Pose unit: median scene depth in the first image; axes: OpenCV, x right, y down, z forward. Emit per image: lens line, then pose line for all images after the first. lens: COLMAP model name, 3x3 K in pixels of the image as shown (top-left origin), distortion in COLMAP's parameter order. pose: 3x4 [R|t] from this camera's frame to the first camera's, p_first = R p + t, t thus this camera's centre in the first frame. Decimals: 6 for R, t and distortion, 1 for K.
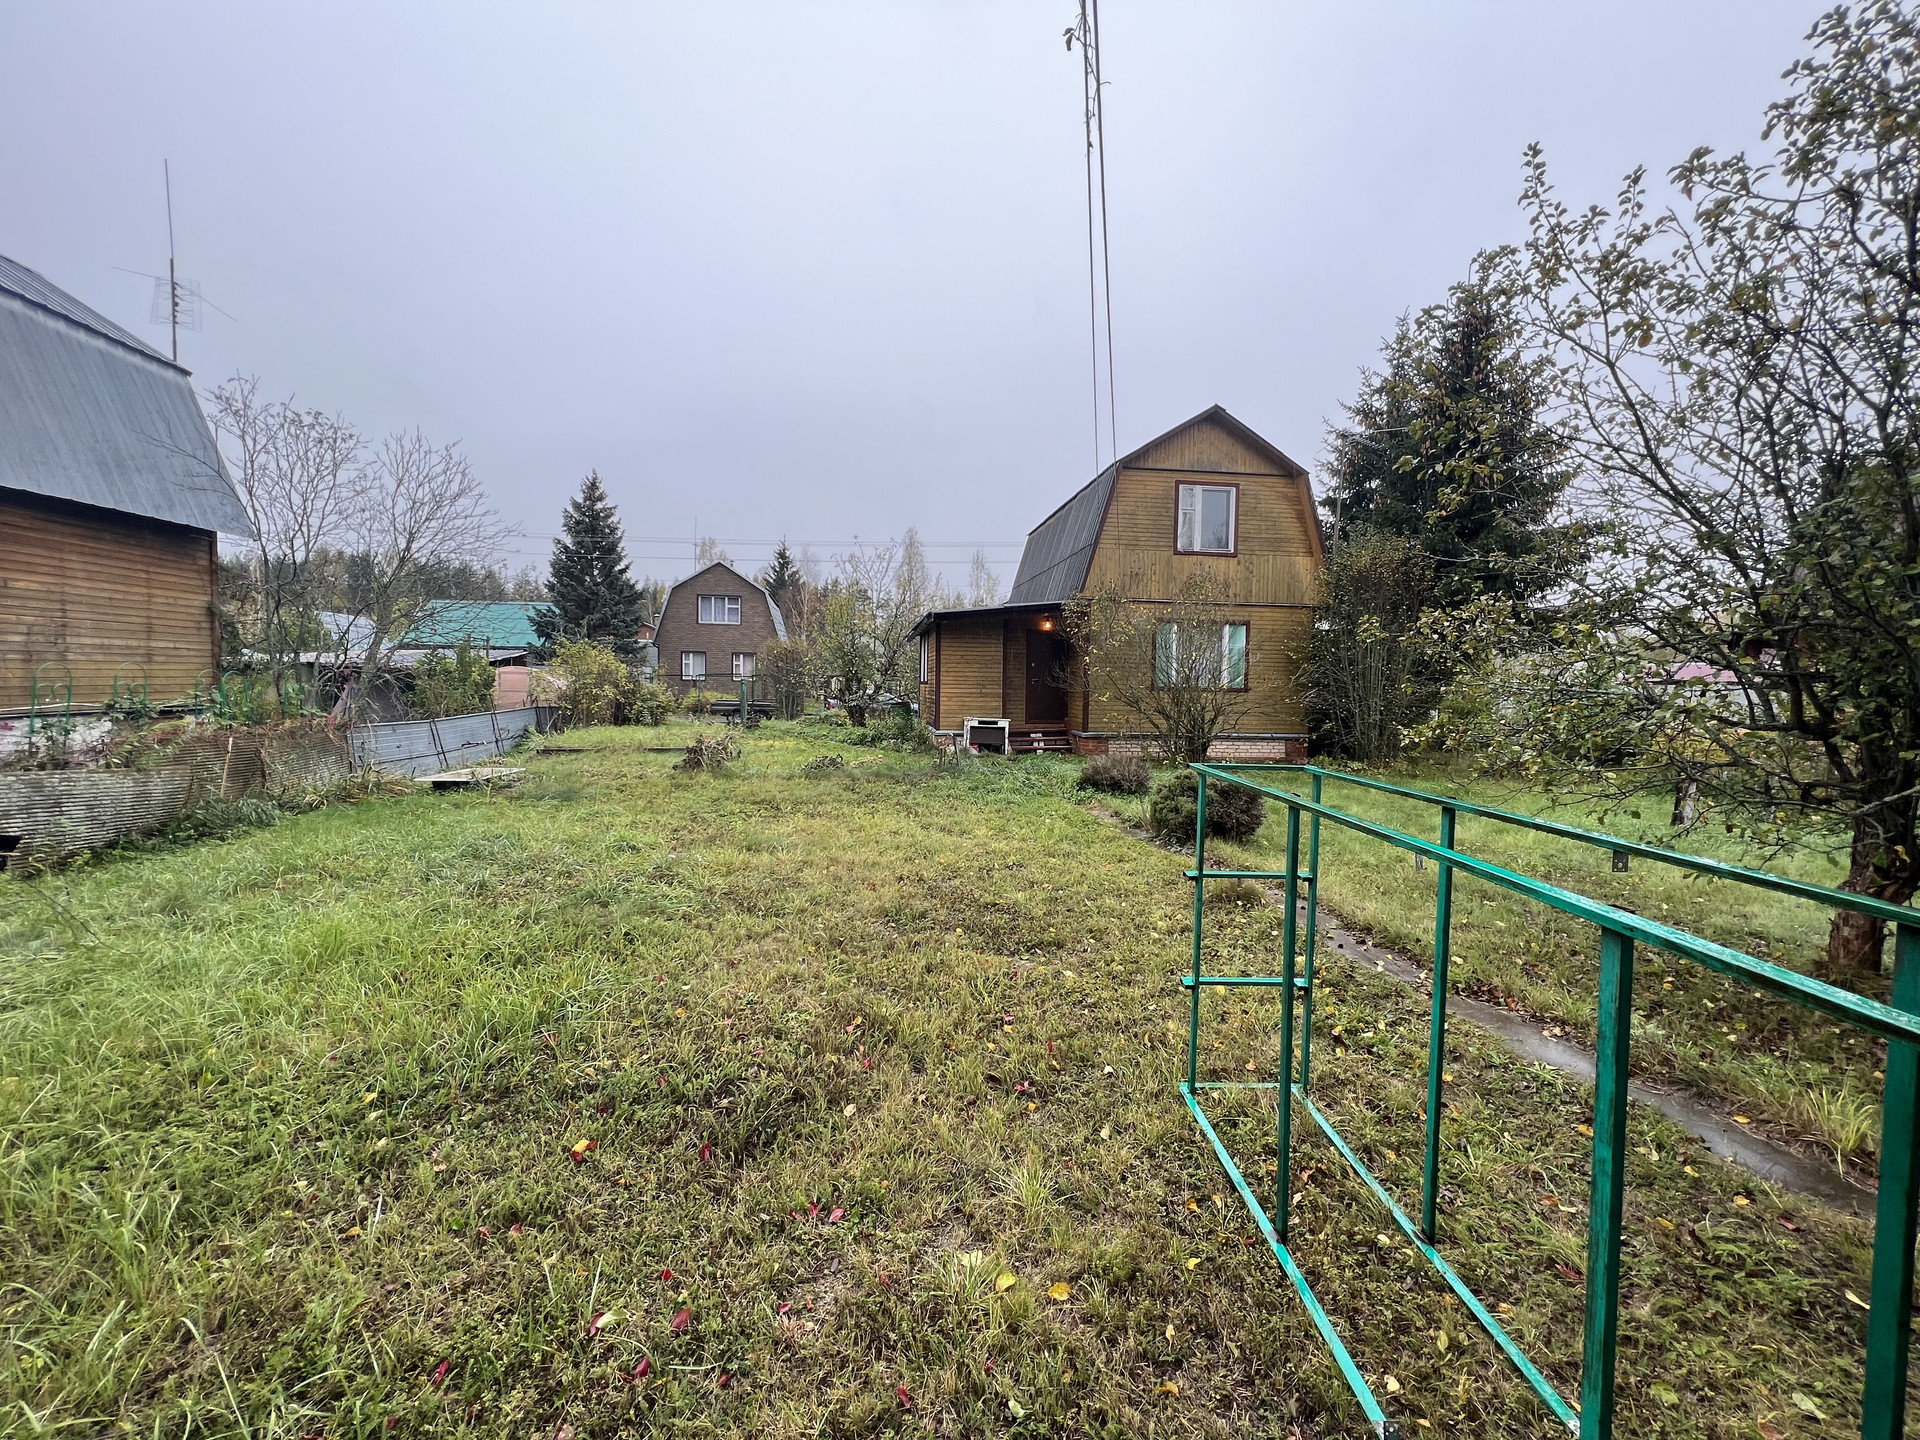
lens RADIAL K [[773.8, 0, 961.5], [0, 773.8, 717.1], [0, 0, 1]] dist [-0.008009, 0.001445]
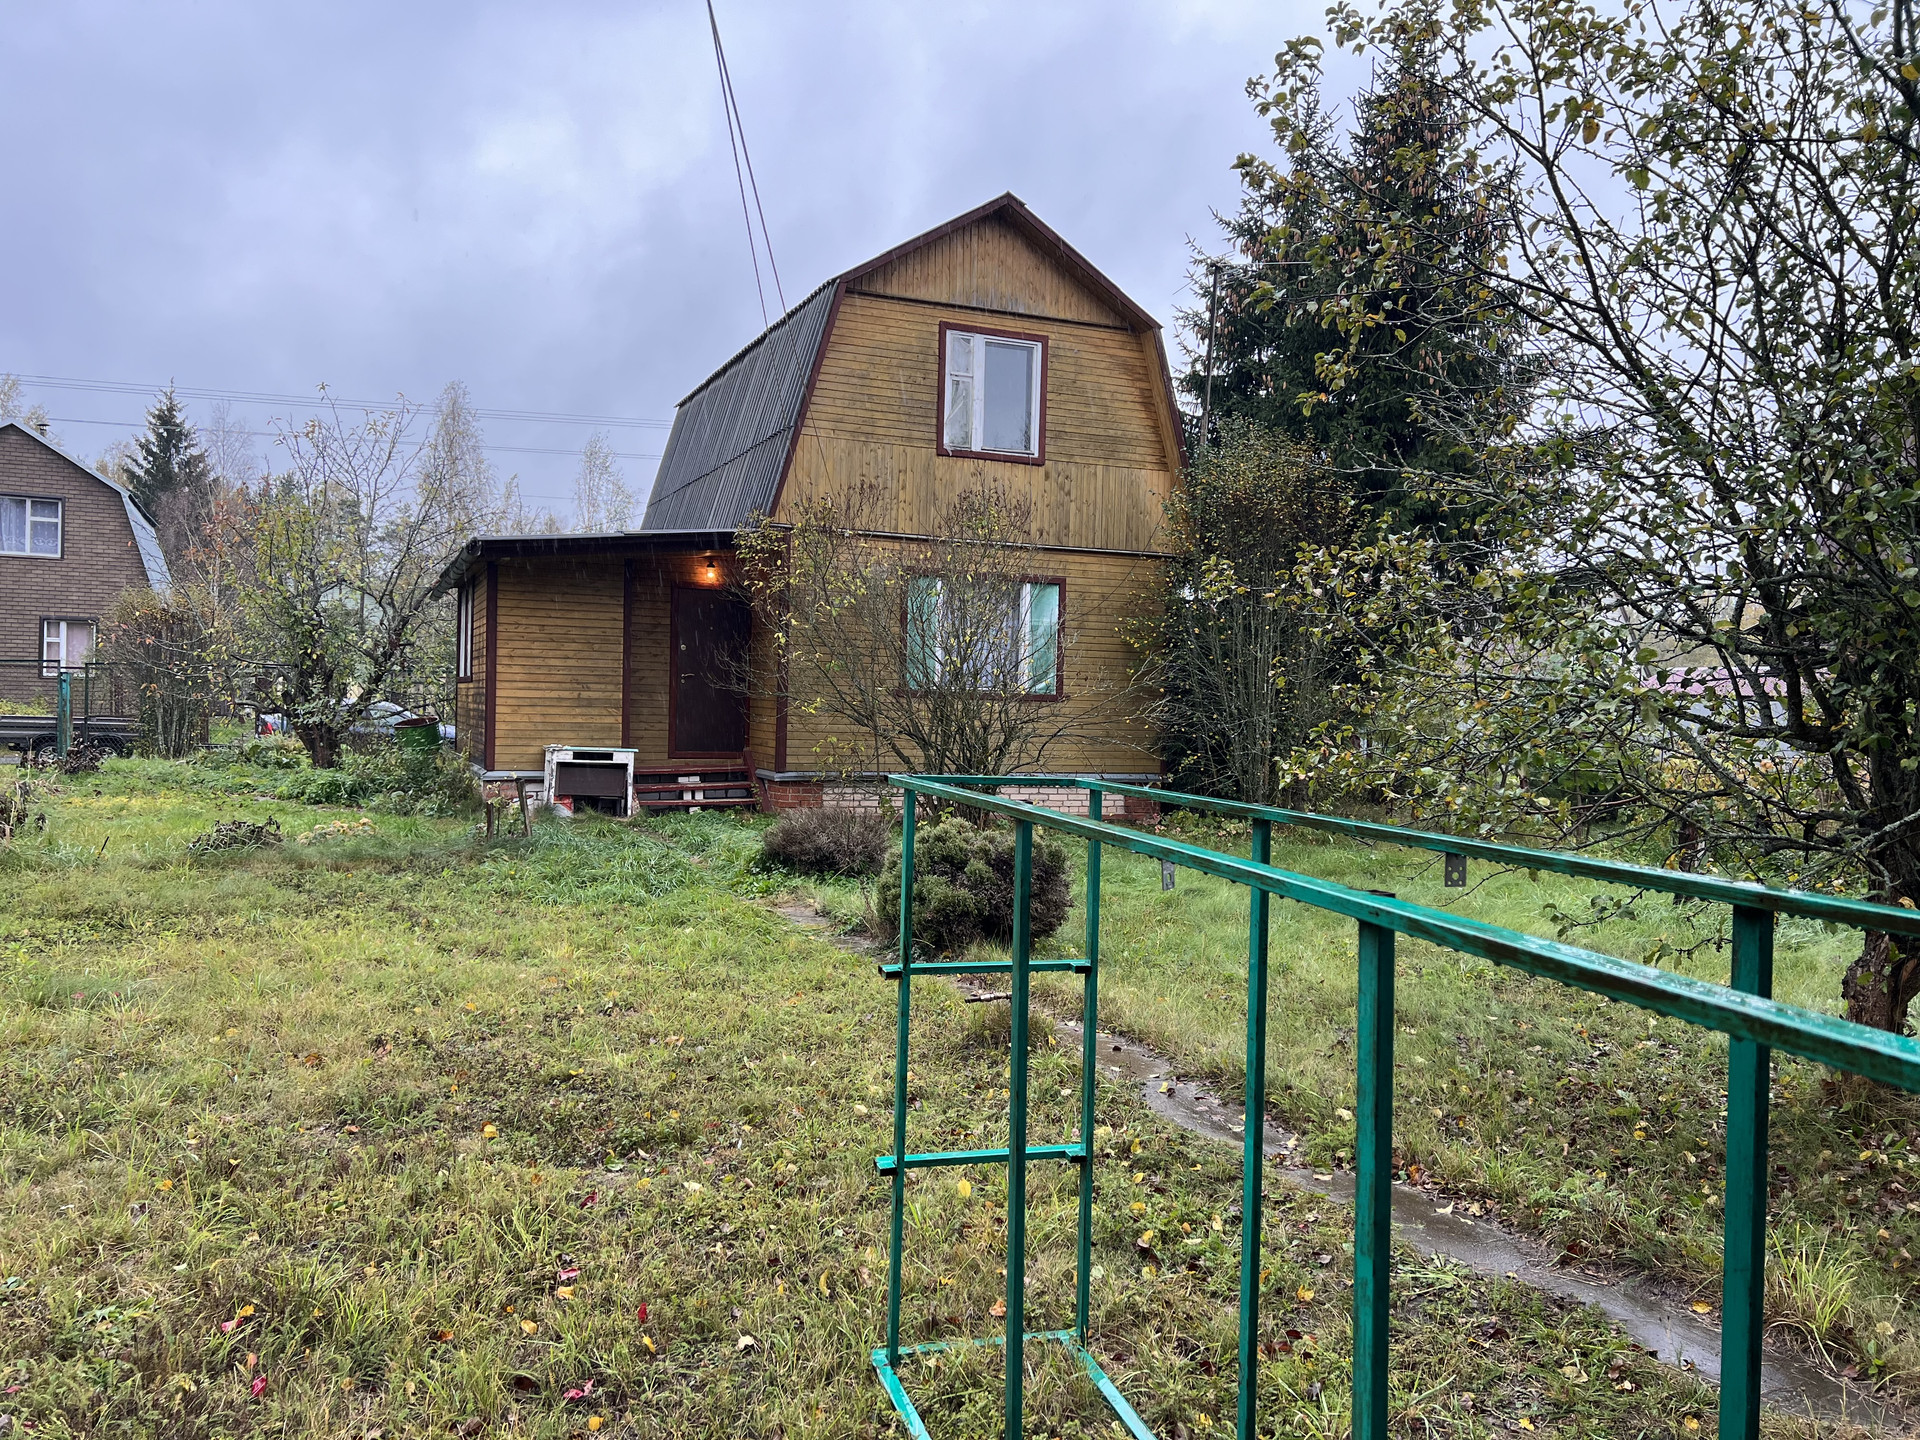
lens RADIAL K [[1442.0, 0, 970.6], [0, 1442.0, 733.9], [0, 0, 1]] dist [0.047390, -0.052881]
pose [[0.962269, 0.002941, 0.272083, 0.036480], [0.002079, 0.999833, -0.018162, 0.027419], [-0.272091, 0.018042, 0.962102, -0.021525]]
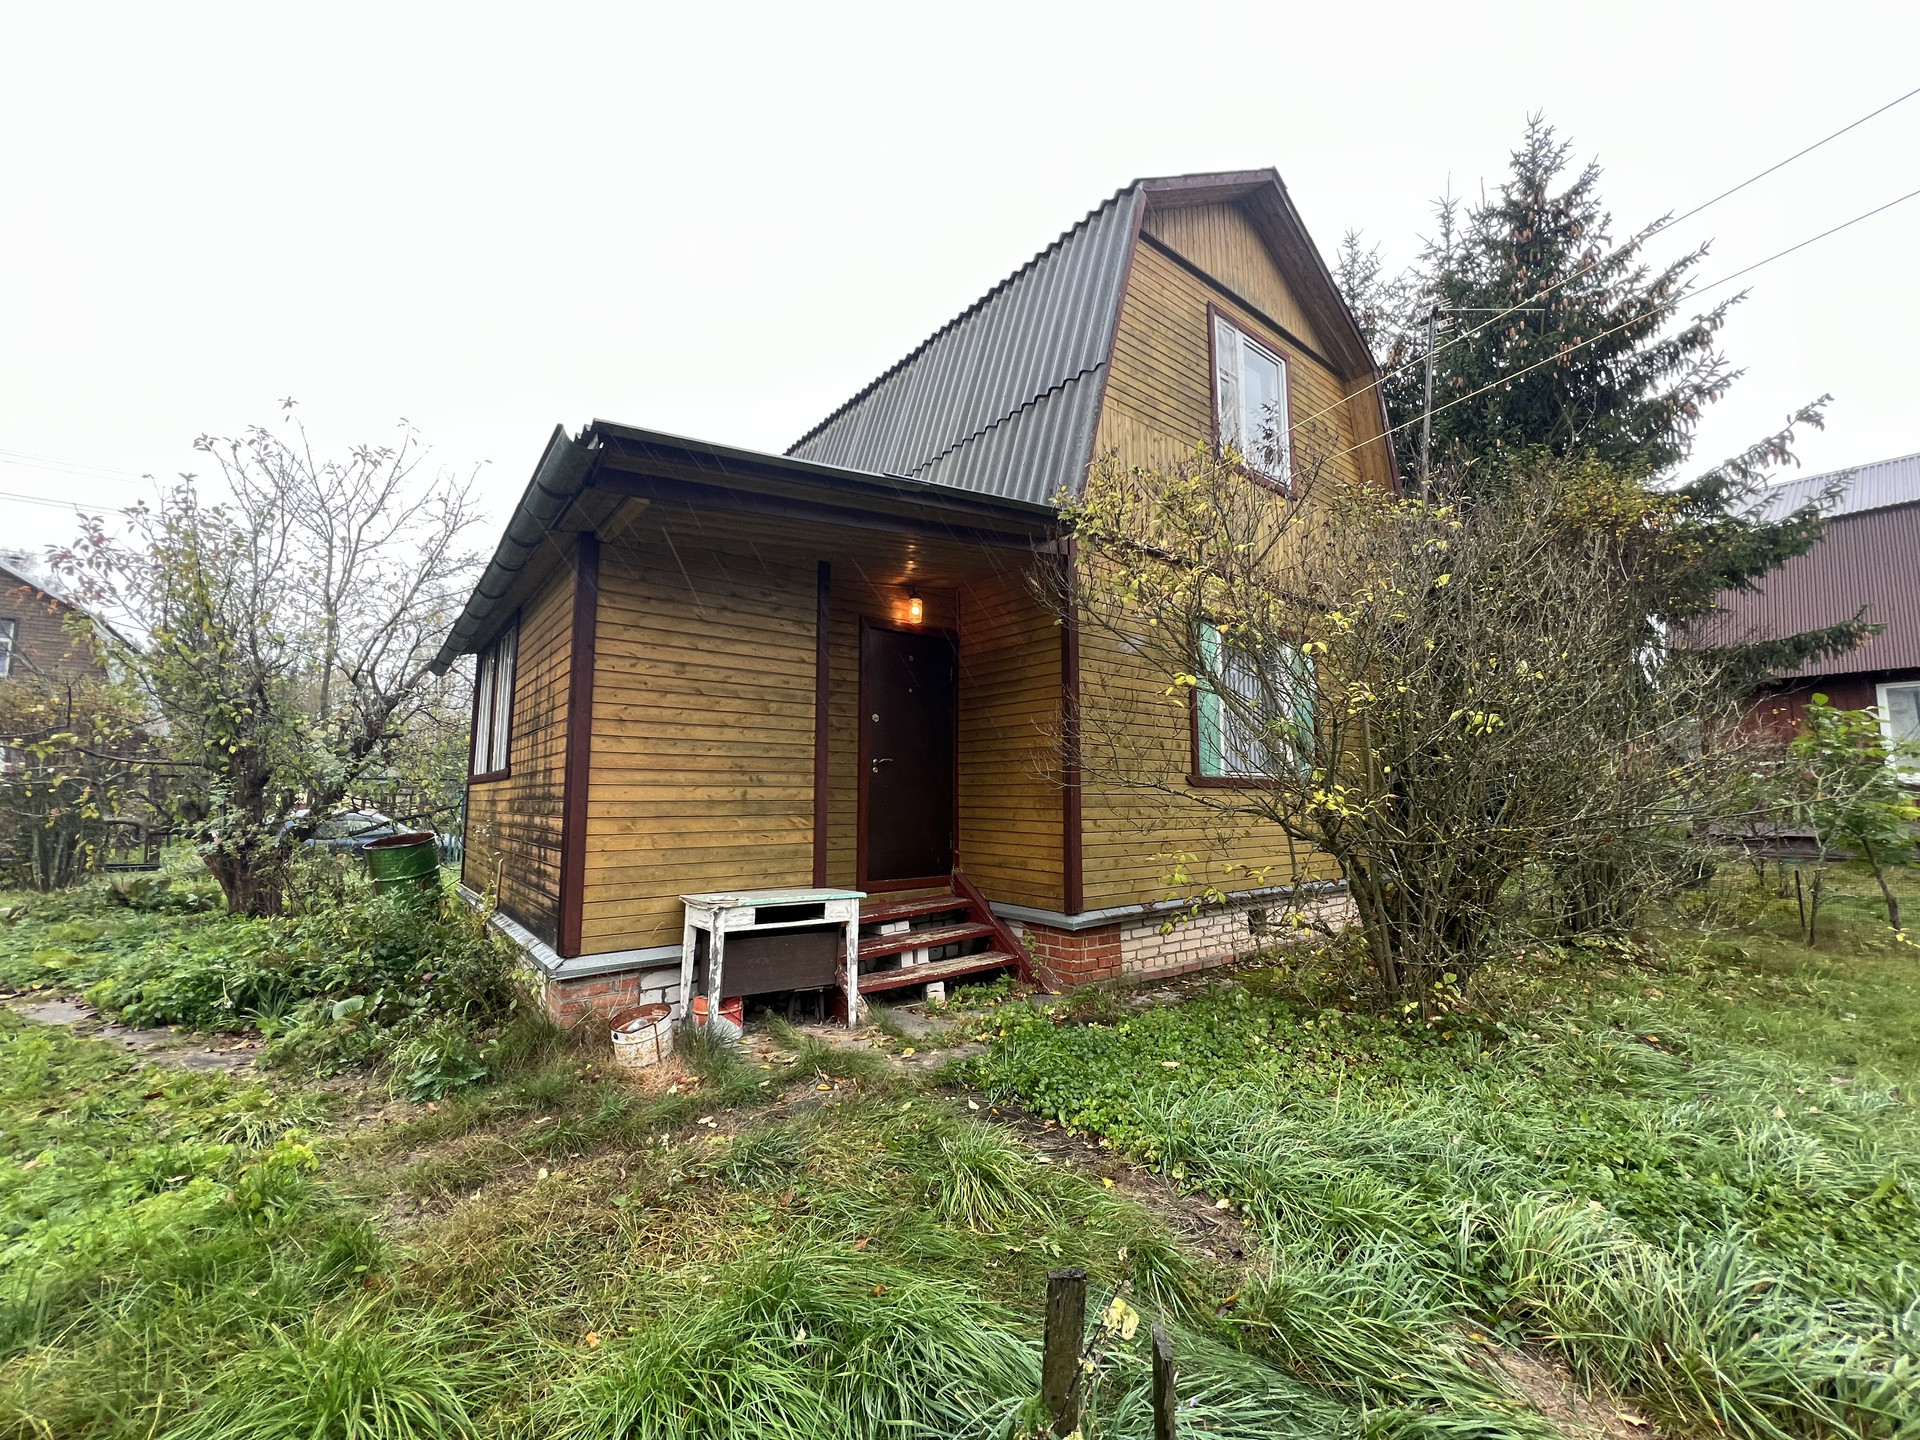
lens RADIAL K [[766.0, 0, 954.3], [0, 766.0, 714.3], [0, 0, 1]] dist [-0.006076, 0.001795]
pose [[0.860661, 0.041686, 0.507470, -0.134928], [0.036162, 0.989122, -0.142582, -0.052398], [-0.507893, 0.141066, 0.849791, 1.873764]]
